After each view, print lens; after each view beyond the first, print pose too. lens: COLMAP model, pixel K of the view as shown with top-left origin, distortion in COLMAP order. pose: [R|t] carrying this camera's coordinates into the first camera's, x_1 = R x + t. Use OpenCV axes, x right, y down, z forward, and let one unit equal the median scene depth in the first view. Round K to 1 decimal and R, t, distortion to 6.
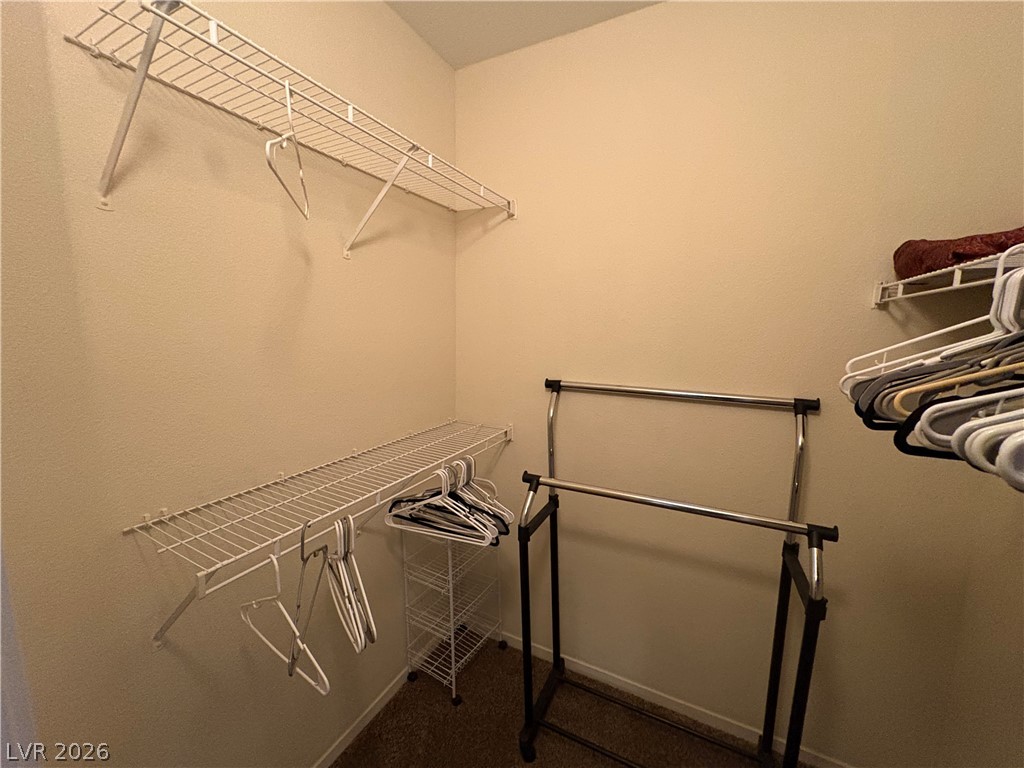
lens RADIAL K [[408.4, 0, 511.9], [0, 408.4, 384.2], [0, 0, 1]] dist [0.001010, 0.000304]
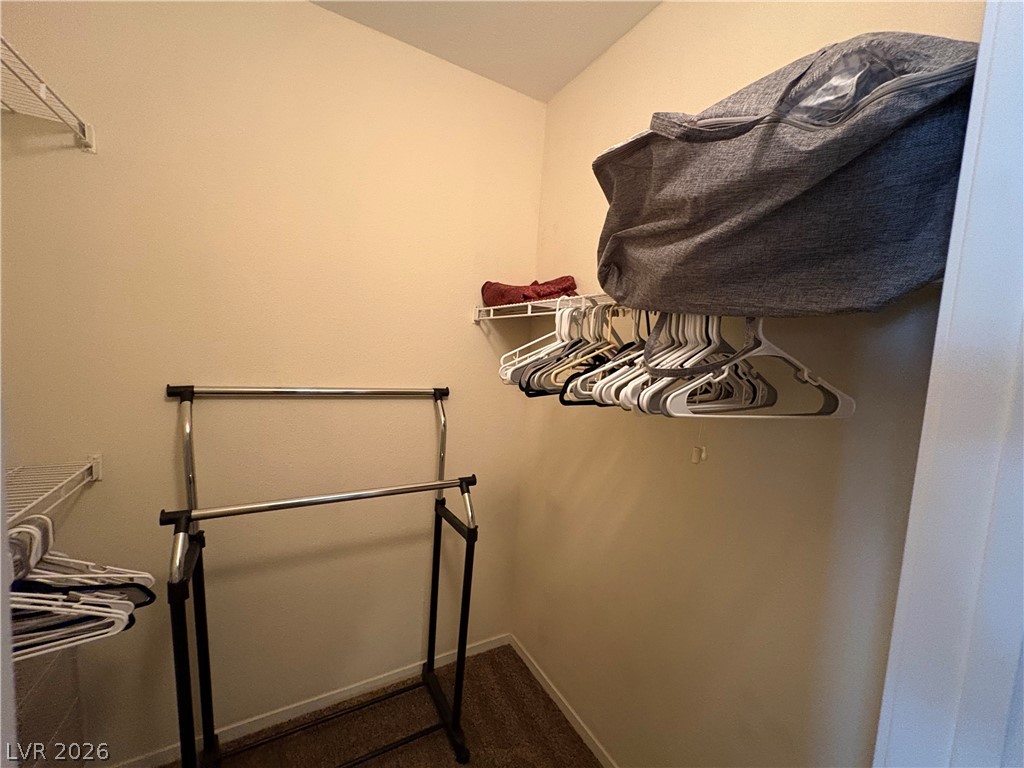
lens RADIAL K [[408.4, 0, 511.8], [0, 408.4, 383.6], [0, 0, 1]] dist [0.001010, 0.000304]
pose [[0.553322, -0.048179, 0.831573, -0.254205], [0.057902, 0.998136, 0.019302, 0.009530], [-0.830952, 0.037469, 0.555080, 0.072852]]
